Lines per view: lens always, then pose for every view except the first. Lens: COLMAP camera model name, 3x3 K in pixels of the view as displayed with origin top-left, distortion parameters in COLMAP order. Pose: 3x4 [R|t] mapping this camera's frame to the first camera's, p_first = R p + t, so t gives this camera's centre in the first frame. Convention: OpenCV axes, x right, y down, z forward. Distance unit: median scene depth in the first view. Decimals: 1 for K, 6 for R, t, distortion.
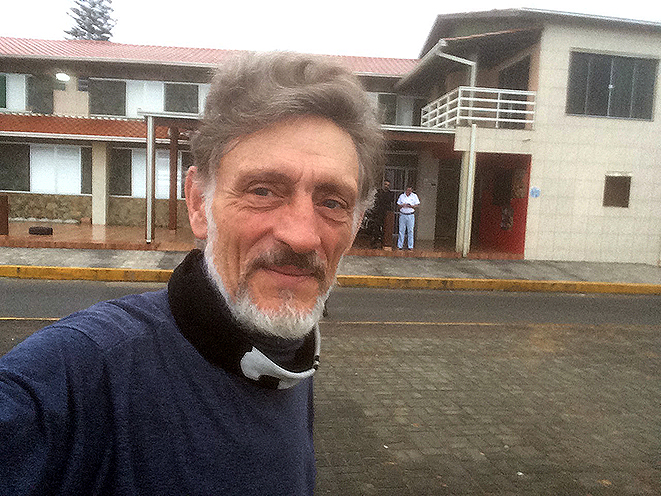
lens RADIAL K [[602.0, 0, 329.7], [0, 602.0, 249.6], [0, 0, 1]] dist [0.032771, -0.041424]
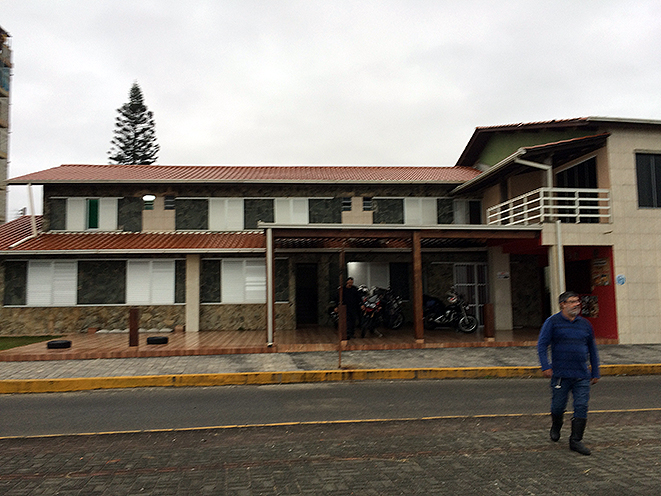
lens RADIAL K [[565.9, 0, 330.1], [0, 565.9, 243.2], [0, 0, 1]] dist [0.066385, -0.034642]
pose [[0.998558, -0.051397, 0.015504, -0.178260], [0.053327, 0.982915, -0.176167, -0.006280], [-0.006185, 0.176740, 0.984238, -0.008202]]
